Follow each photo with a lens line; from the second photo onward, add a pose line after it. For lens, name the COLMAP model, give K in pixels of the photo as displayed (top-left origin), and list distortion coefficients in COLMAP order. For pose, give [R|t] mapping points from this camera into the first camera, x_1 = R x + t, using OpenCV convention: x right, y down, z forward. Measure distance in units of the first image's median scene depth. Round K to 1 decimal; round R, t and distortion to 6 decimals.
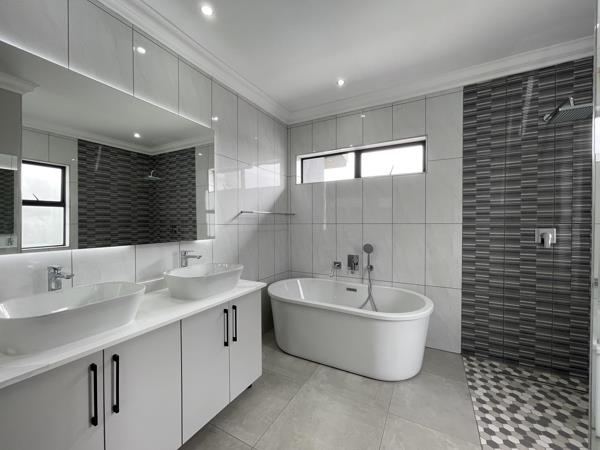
lens RADIAL K [[244.4, 0, 300.7], [0, 244.4, 224.7], [0, 0, 1]] dist [0.002447, -0.000893]
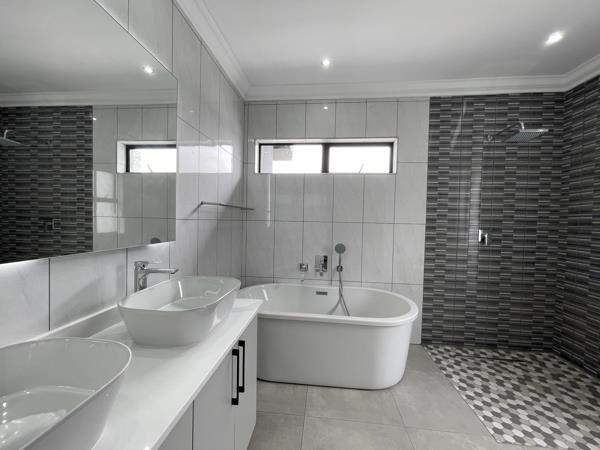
lens RADIAL K [[244.4, 0, 299.6], [0, 244.4, 224.4], [0, 0, 1]] dist [0.002447, -0.000893]
pose [[0.921230, 0.016541, 0.388666, -0.257968], [-0.022234, 0.999701, 0.010153, -0.002312], [-0.388382, -0.017995, 0.921323, 0.207041]]
